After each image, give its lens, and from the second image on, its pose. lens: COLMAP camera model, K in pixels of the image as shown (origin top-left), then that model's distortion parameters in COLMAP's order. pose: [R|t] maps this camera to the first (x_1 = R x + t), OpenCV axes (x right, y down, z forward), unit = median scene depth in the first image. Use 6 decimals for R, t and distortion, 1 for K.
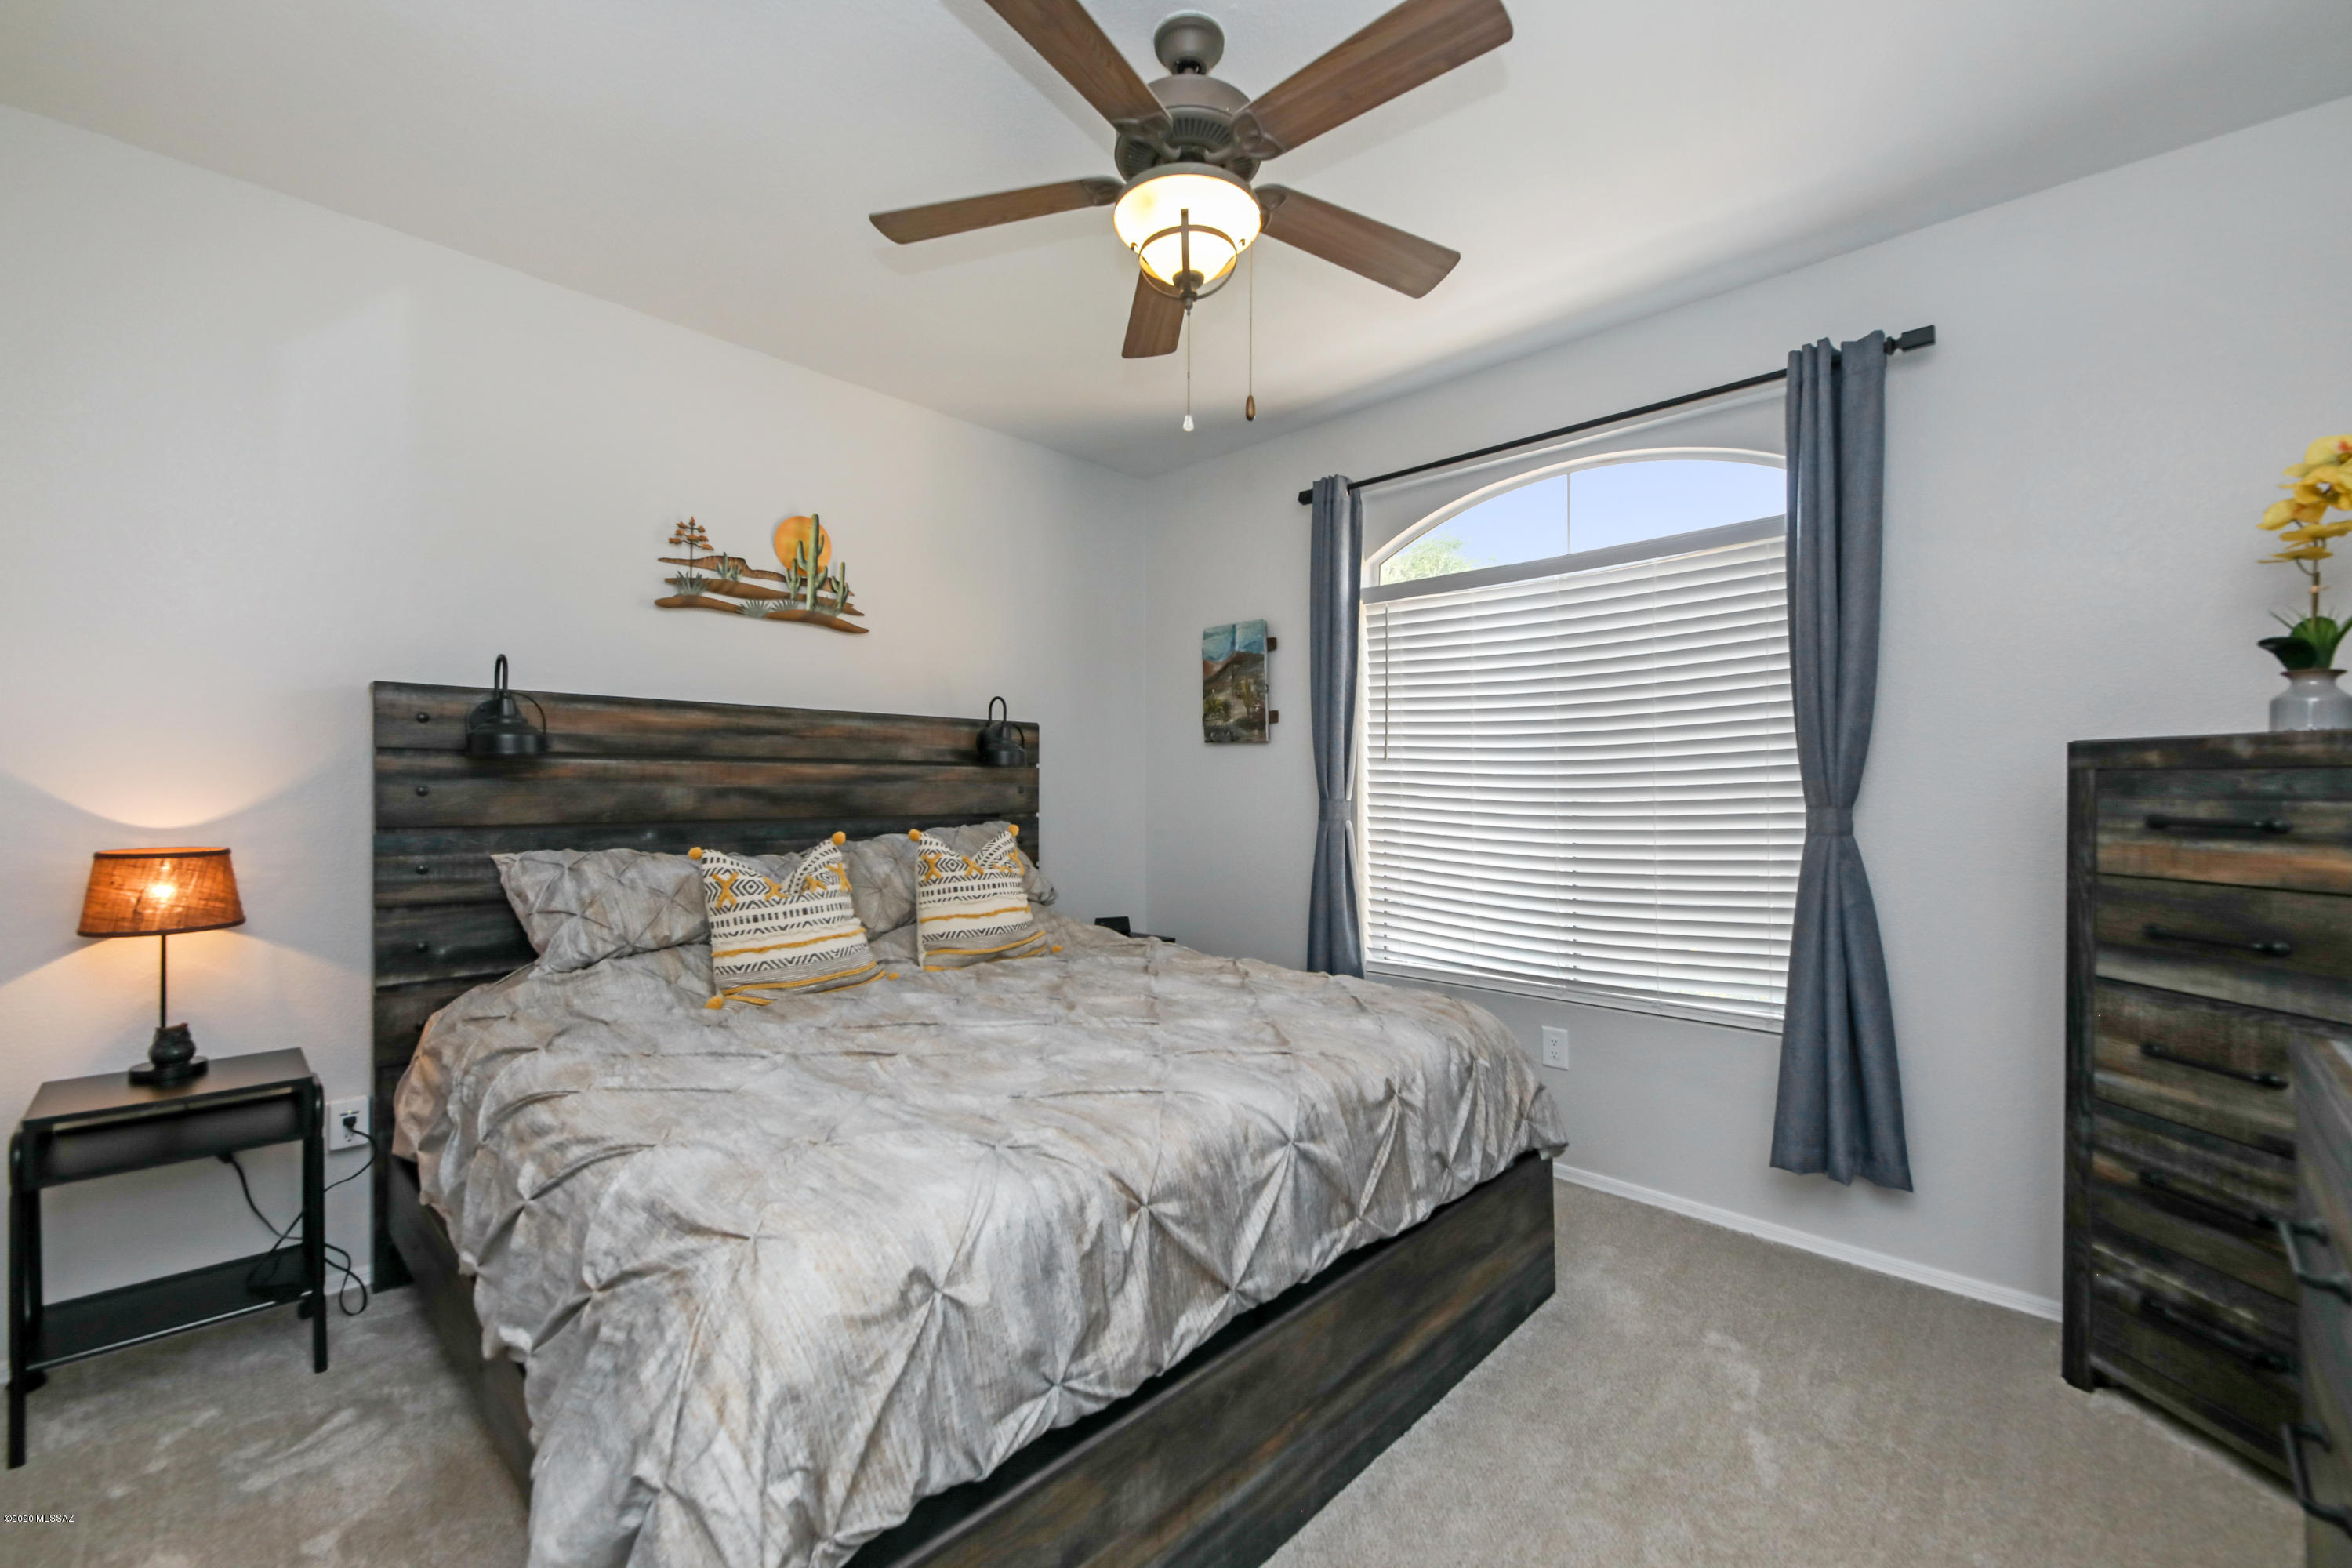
lens RADIAL K [[969.0, 0, 1160.1], [0, 969.0, 798.8], [0, 0, 1]] dist [-0.000297, -0.000695]
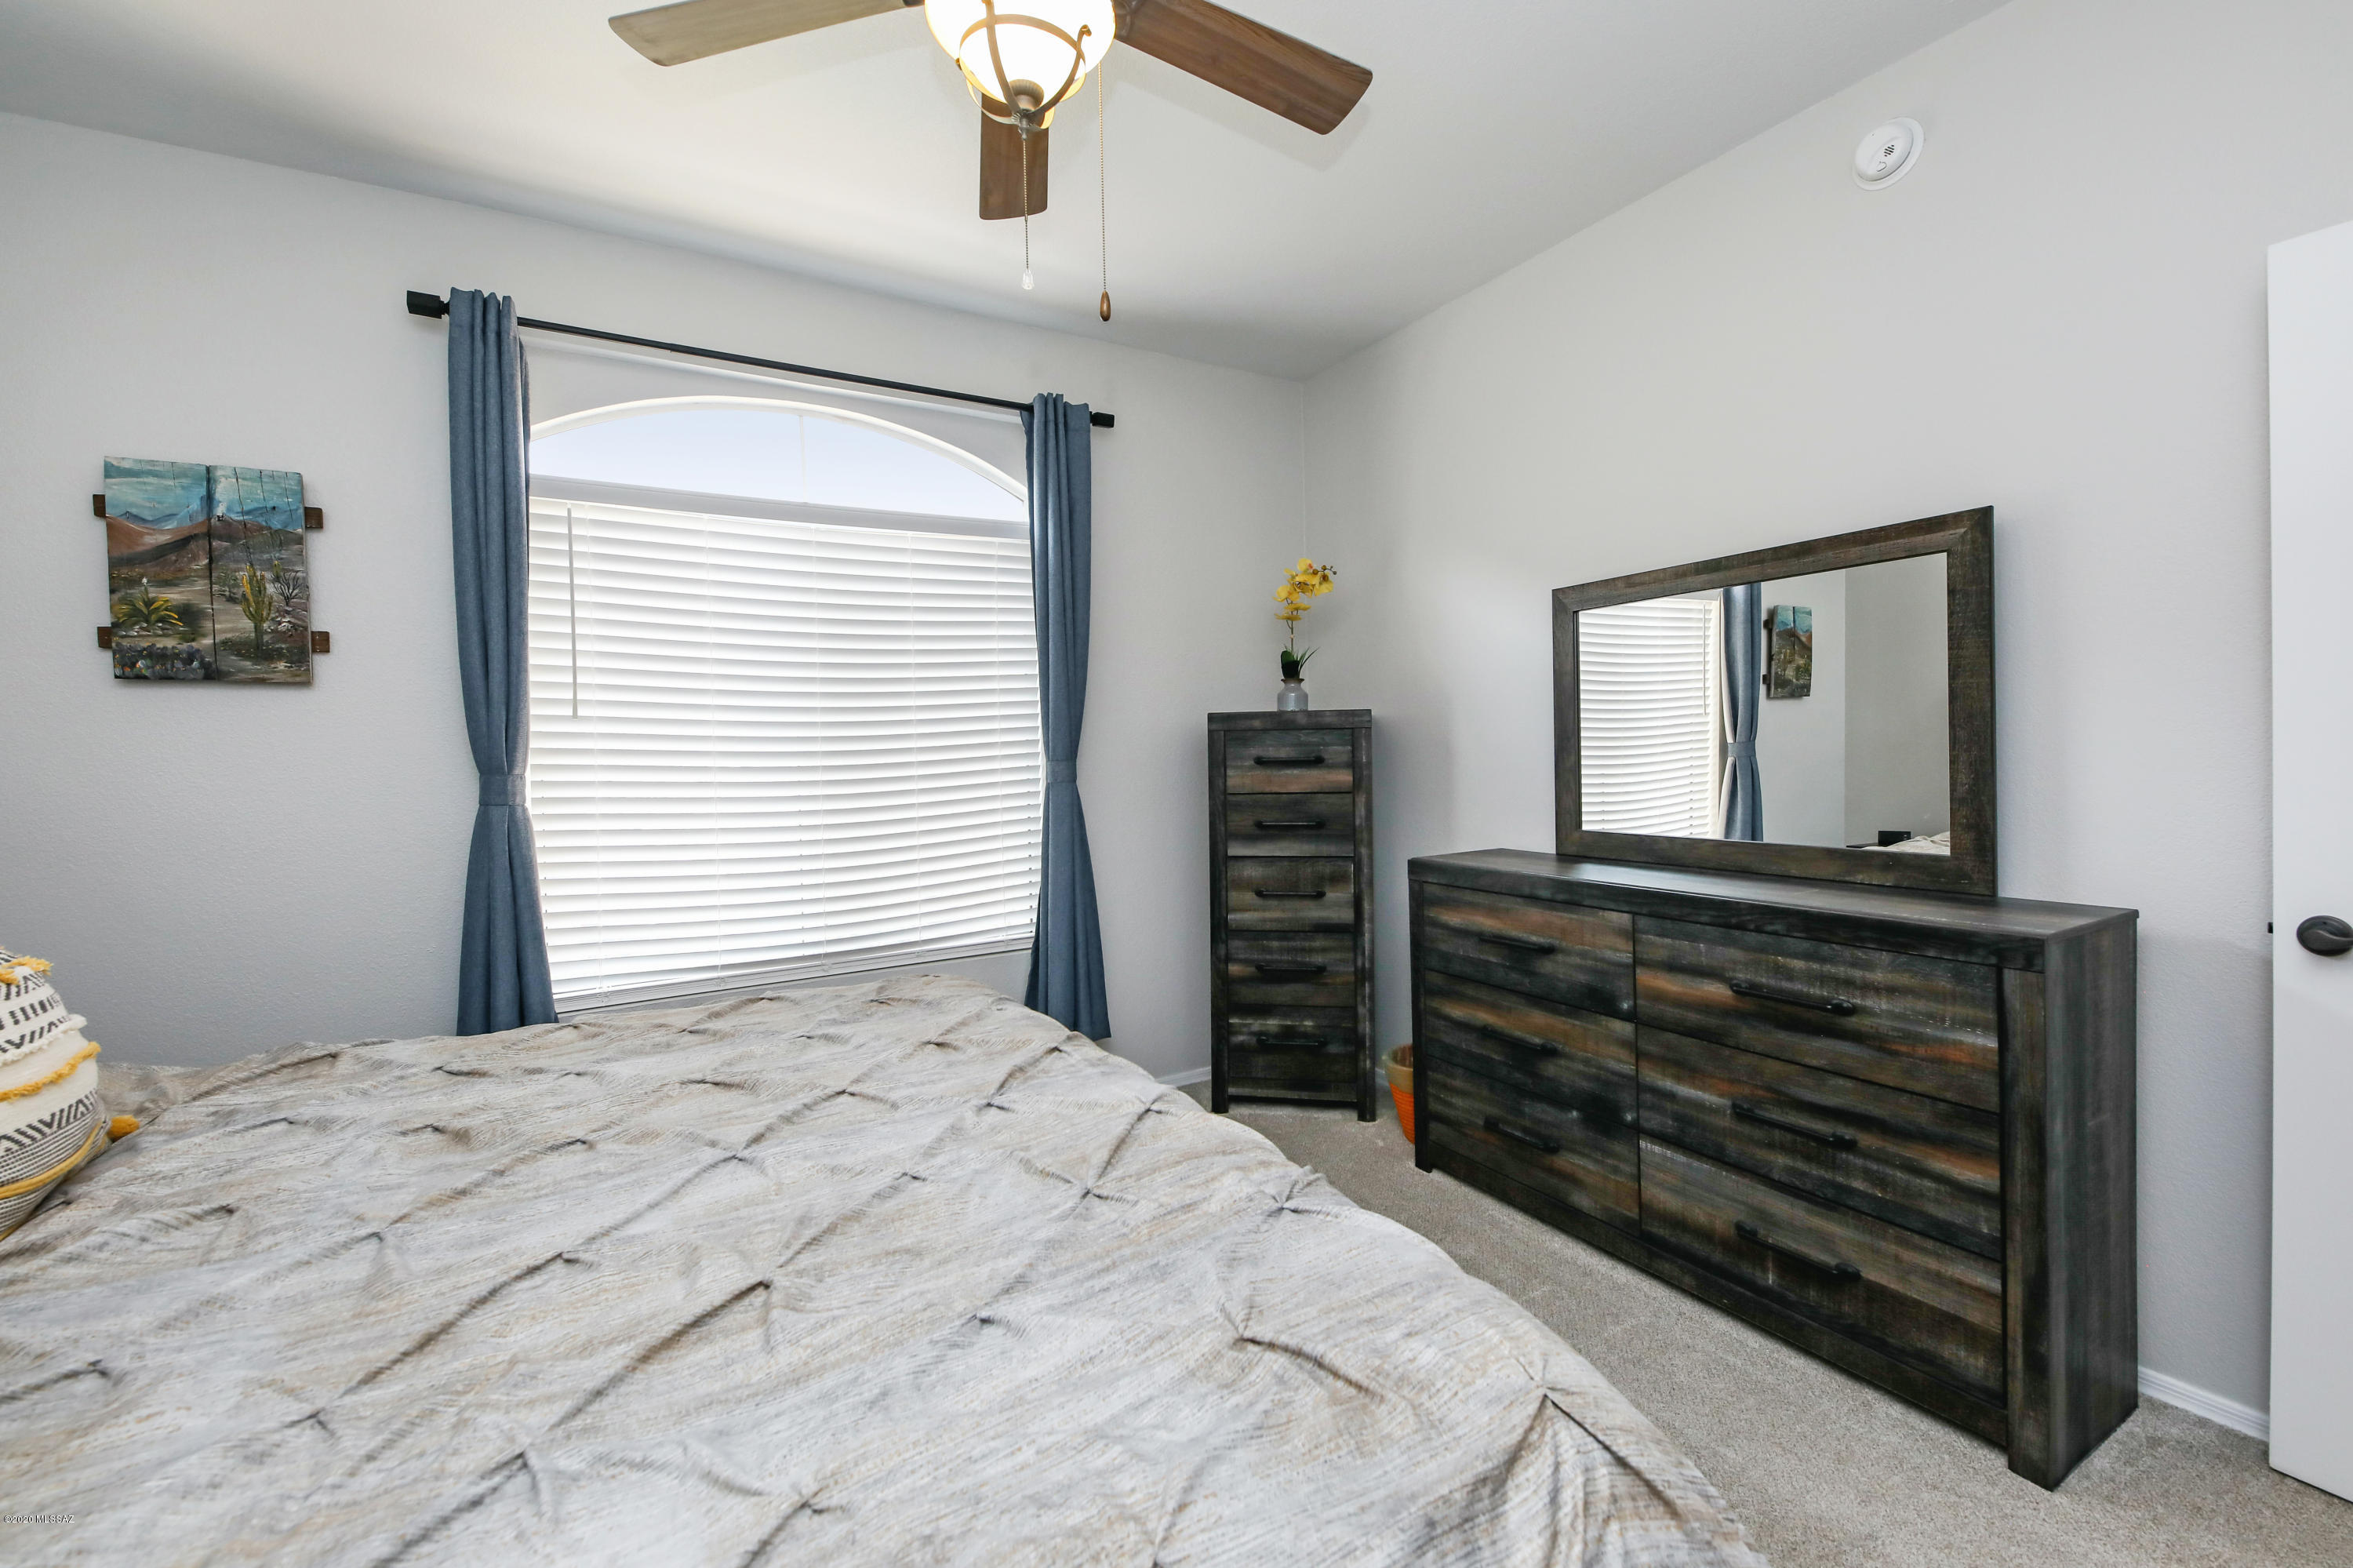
lens RADIAL K [[1002.5, 0, 1178.7], [0, 1002.5, 774.4], [0, 0, 1]] dist [0.000724, -0.000314]
pose [[0.241695, -0.028584, 0.969931, -0.712782], [0.035828, 0.999147, 0.020517, 0.006331], [-0.969691, 0.029792, 0.242513, 0.677837]]
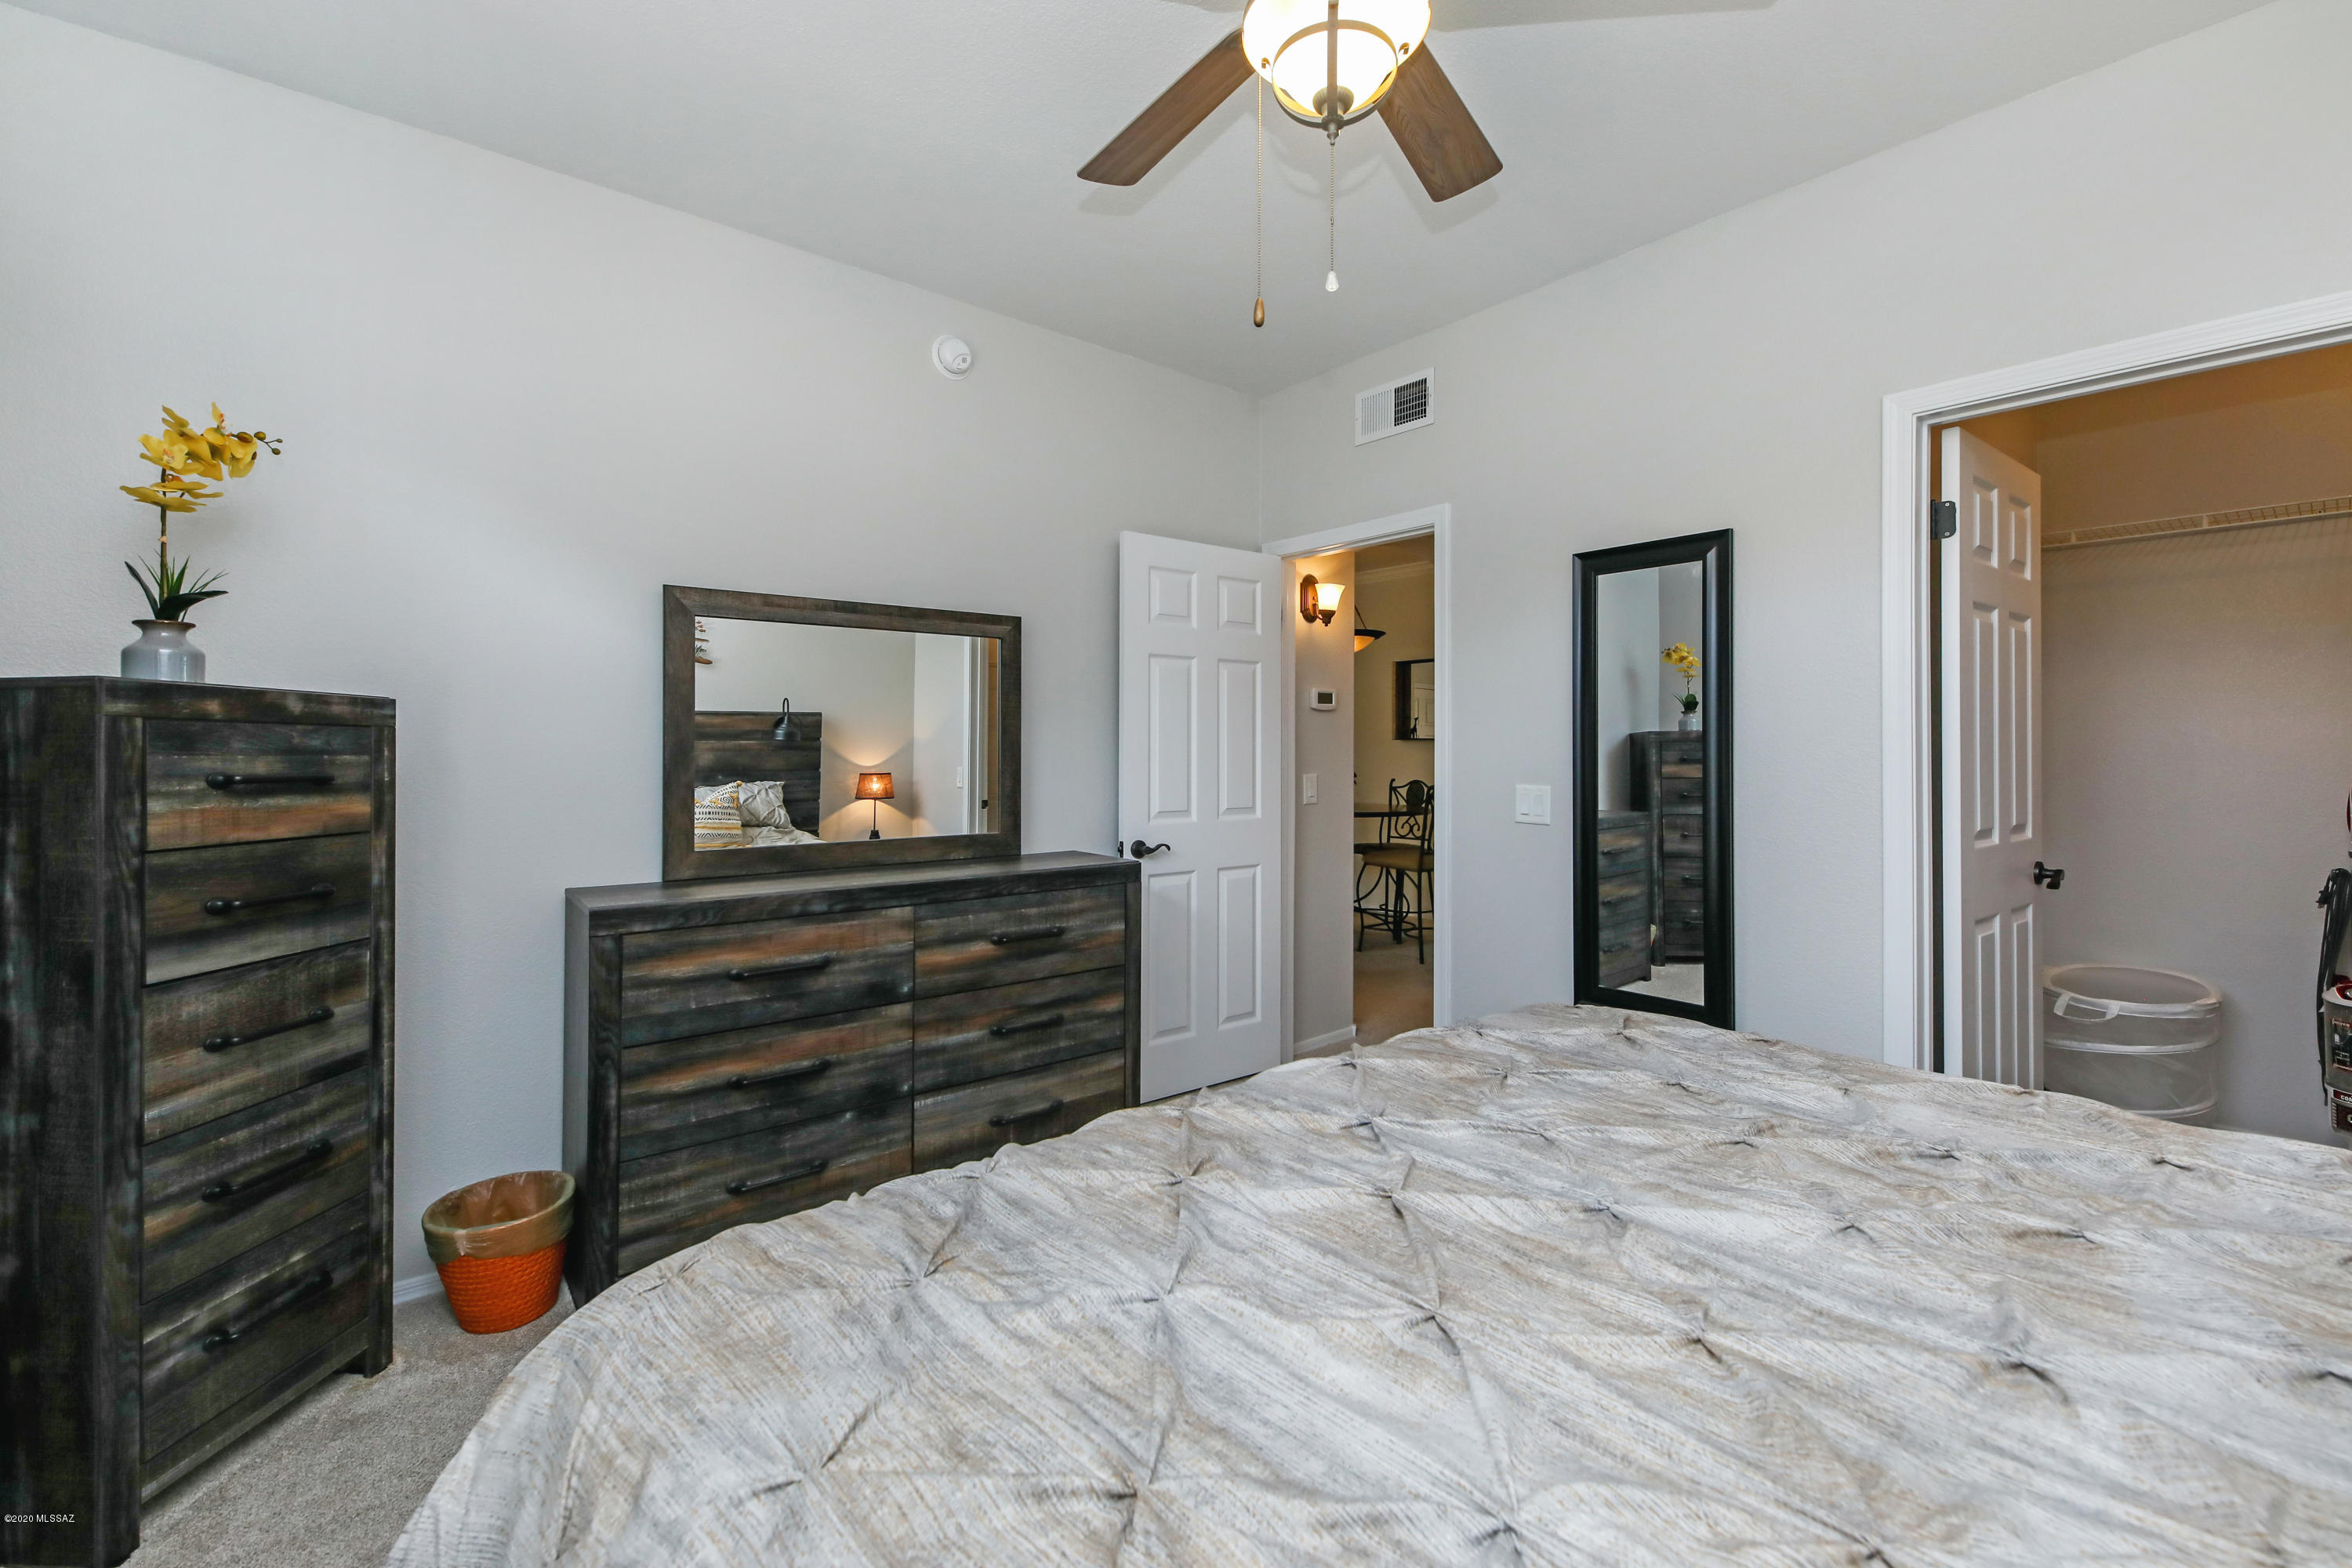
lens RADIAL K [[1002.1, 0, 1178.2], [0, 1002.1, 774.4], [0, 0, 1]] dist [0.000724, -0.000314]
pose [[-0.997185, 0.005053, 0.074815, 0.091791], [0.007462, 0.999462, 0.031953, -0.004229], [-0.074613, 0.032422, -0.996685, 1.762259]]
